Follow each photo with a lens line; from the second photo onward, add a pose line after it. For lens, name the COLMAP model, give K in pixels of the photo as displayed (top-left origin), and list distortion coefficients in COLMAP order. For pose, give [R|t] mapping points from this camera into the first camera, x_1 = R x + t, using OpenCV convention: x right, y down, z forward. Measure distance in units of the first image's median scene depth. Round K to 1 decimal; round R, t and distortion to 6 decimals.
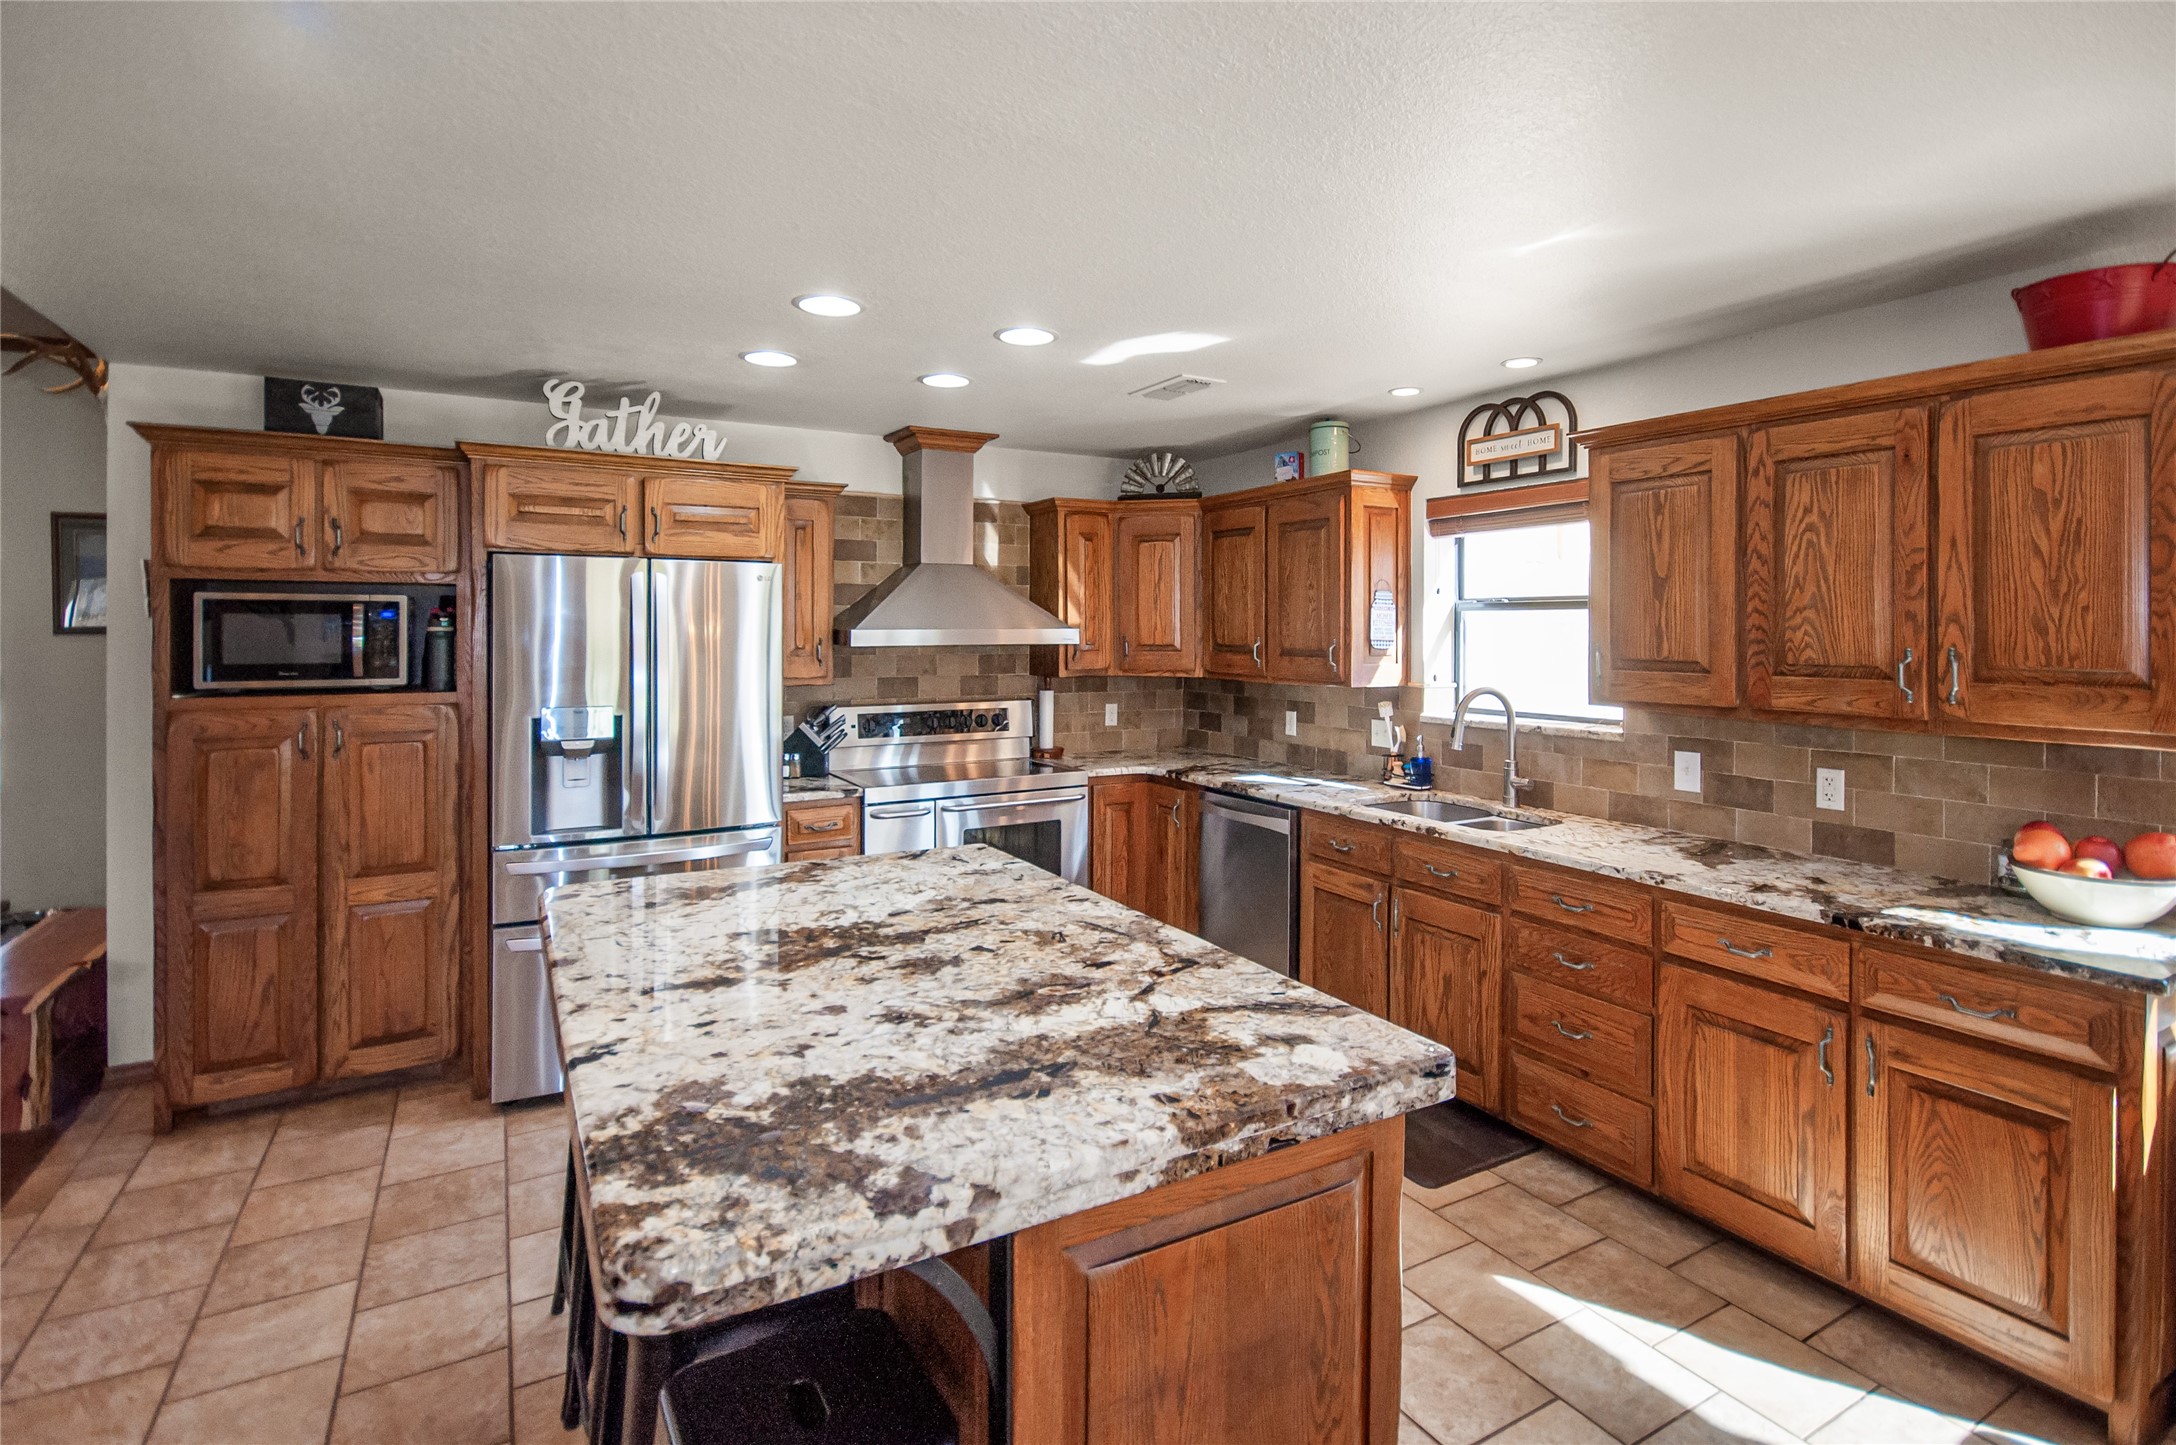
lens RADIAL K [[1060.6, 0, 1089.7], [0, 1060.6, 628.3], [0, 0, 1]] dist [-0.002306, -0.000157]
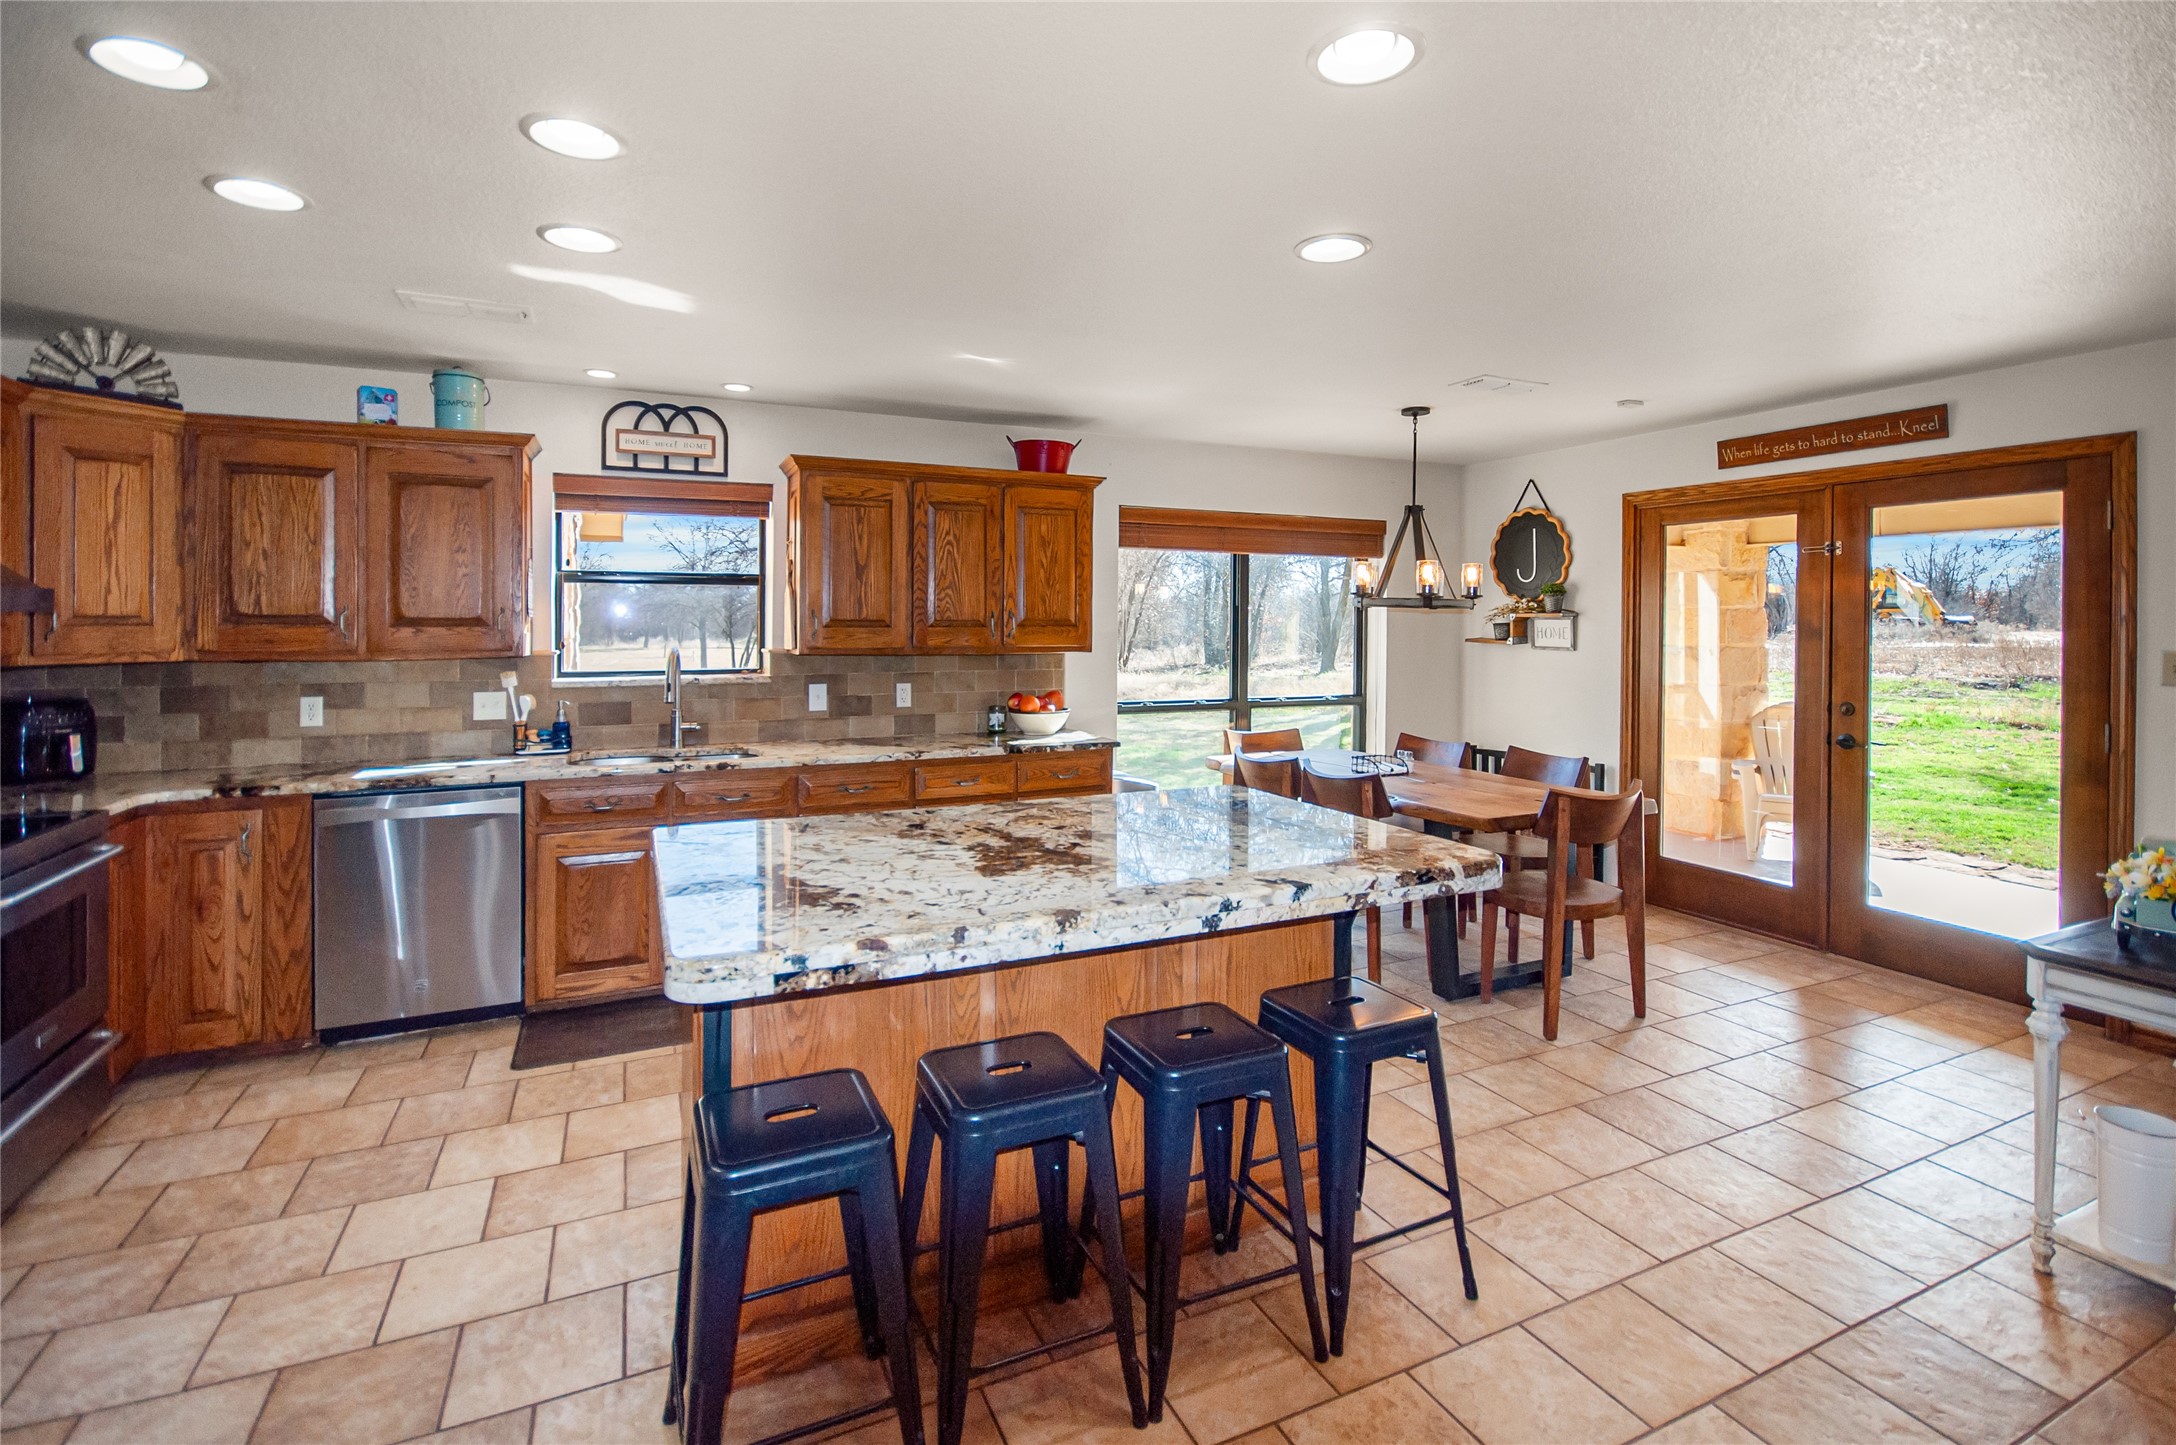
lens RADIAL K [[987.9, 0, 1094.4], [0, 987.9, 620.1], [0, 0, 1]] dist [-0.000544, -0.000215]
pose [[0.087959, -0.004062, 0.996116, -0.604449], [-0.002736, 0.999987, 0.004320, 0.016744], [-0.996120, -0.003106, 0.087947, 0.394856]]
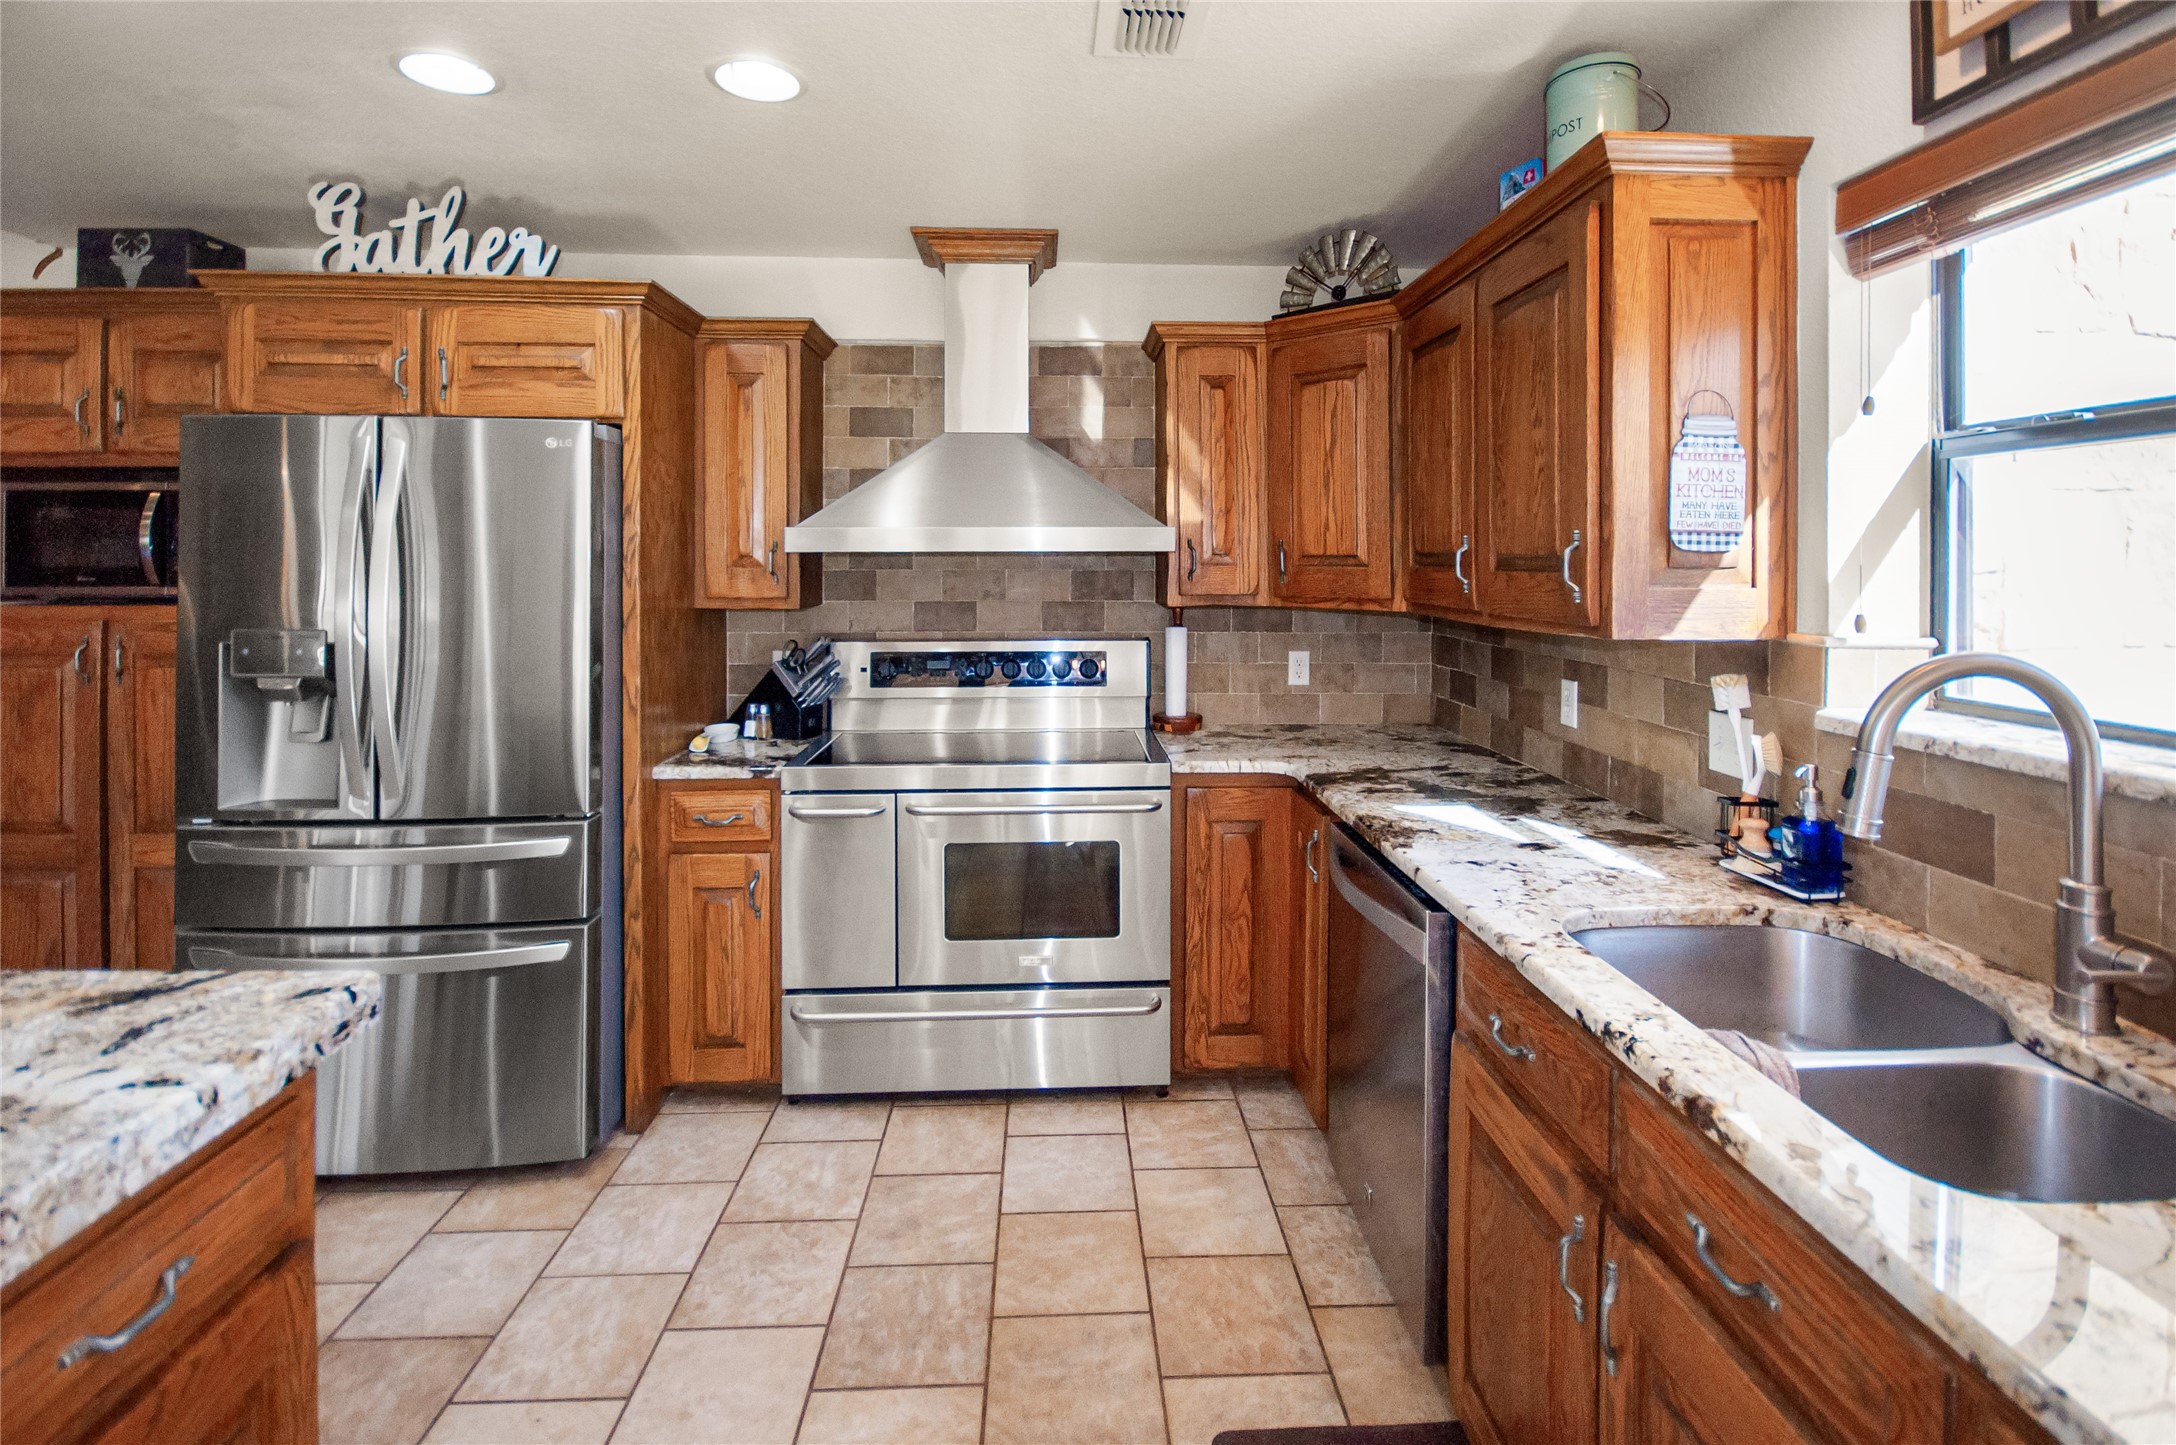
lens RADIAL K [[995.6, 0, 1093.3], [0, 995.6, 564.7], [0, 0, 1]] dist [0.001845, -0.013197]
pose [[0.891284, 0.000543, -0.453445, 0.239297], [-0.000196, 1.000000, 0.000812, 0.024592], [0.453445, -0.000634, 0.891284, 0.538234]]
